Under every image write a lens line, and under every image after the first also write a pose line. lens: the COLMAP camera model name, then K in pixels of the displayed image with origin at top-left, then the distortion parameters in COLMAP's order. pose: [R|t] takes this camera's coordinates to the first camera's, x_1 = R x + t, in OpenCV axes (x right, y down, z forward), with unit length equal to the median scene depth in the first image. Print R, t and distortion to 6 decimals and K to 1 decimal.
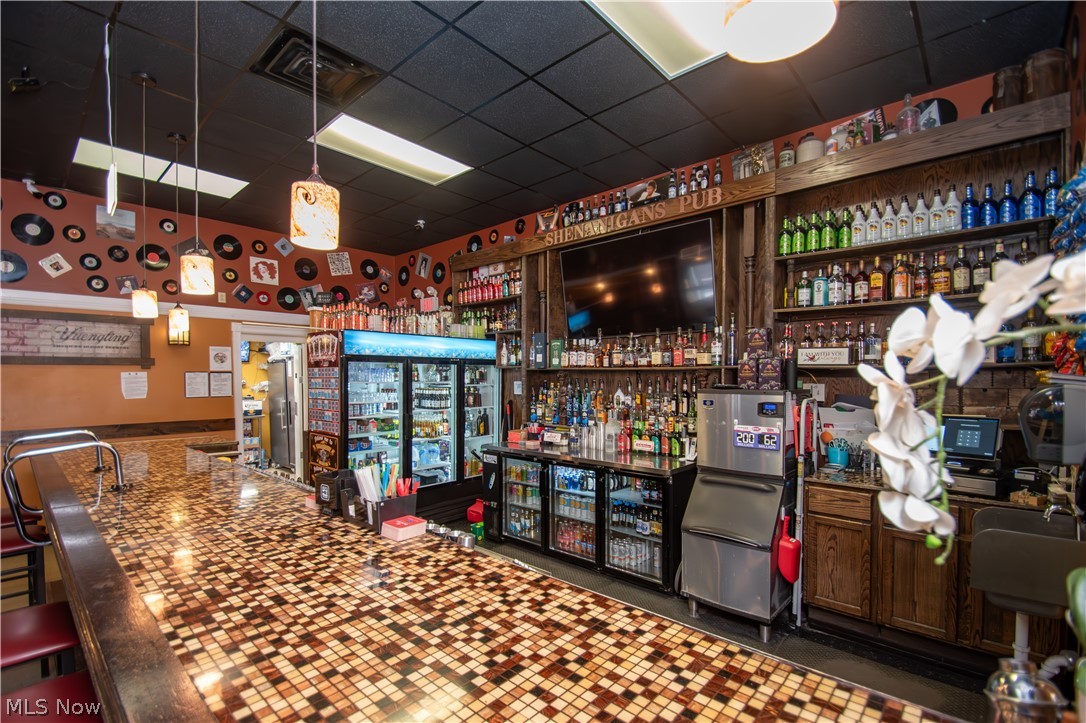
lens RADIAL K [[484.9, 0, 540.0], [0, 484.9, 383.5], [0, 0, 1]] dist [0.016797, -0.019186]
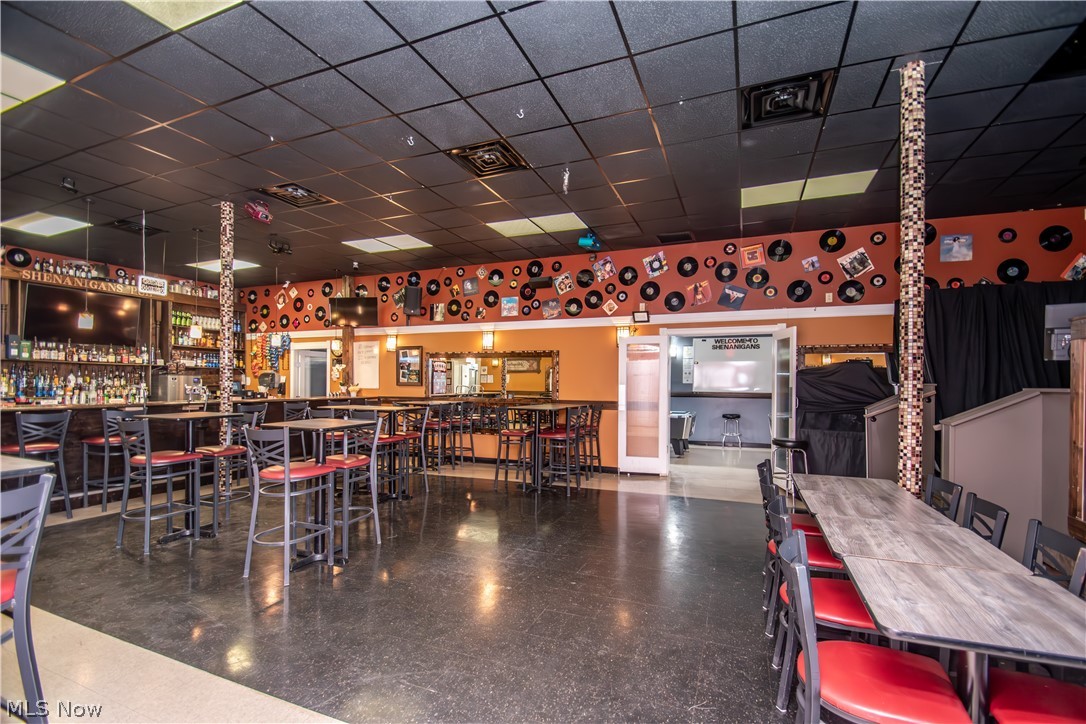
lens RADIAL K [[481.0, 0, 543.6], [0, 481.0, 383.6], [0, 0, 1]] dist [0.017390, -0.018588]
pose [[-0.333131, 0.001079, 0.942880, -1.969275], [0.005701, 0.999983, 0.000869, 0.052501], [-0.942863, 0.005665, -0.333132, -0.024058]]
